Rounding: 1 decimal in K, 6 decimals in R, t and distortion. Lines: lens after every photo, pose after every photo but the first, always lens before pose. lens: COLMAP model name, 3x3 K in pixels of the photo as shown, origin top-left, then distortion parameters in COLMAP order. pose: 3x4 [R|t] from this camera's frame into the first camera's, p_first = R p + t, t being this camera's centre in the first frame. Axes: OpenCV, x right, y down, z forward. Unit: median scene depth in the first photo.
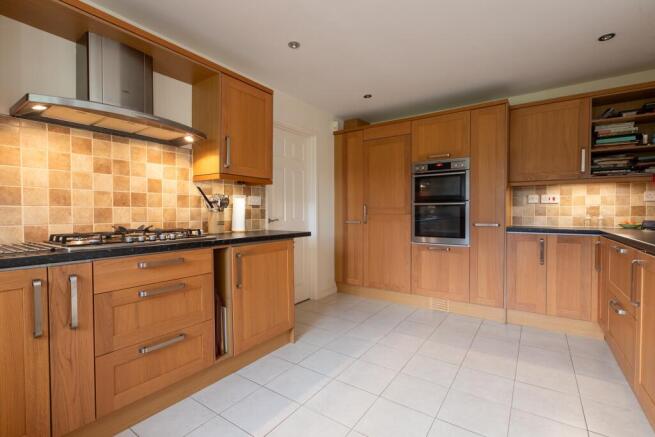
lens RADIAL K [[307.7, 0, 327.5], [0, 307.7, 218.5], [0, 0, 1]] dist [0.000496, 0.000223]
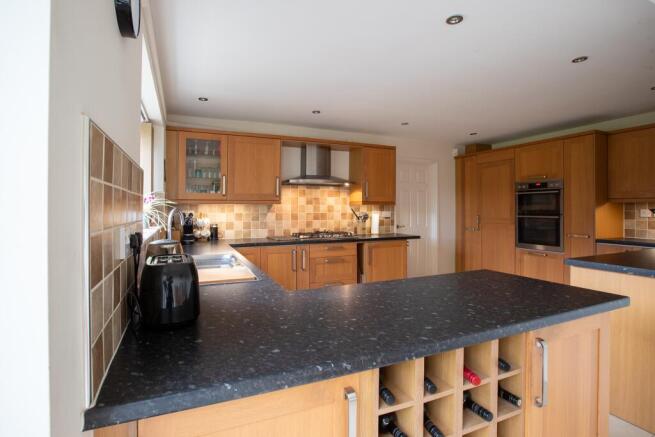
lens RADIAL K [[306.7, 0, 319.5], [0, 306.7, 209.9], [0, 0, 1]] dist [-0.000866, -0.000309]
pose [[0.858844, -0.000774, -0.512237, 0.324724], [-0.012126, 0.999688, -0.021841, -0.050989], [0.512094, 0.024969, 0.858567, -0.612336]]
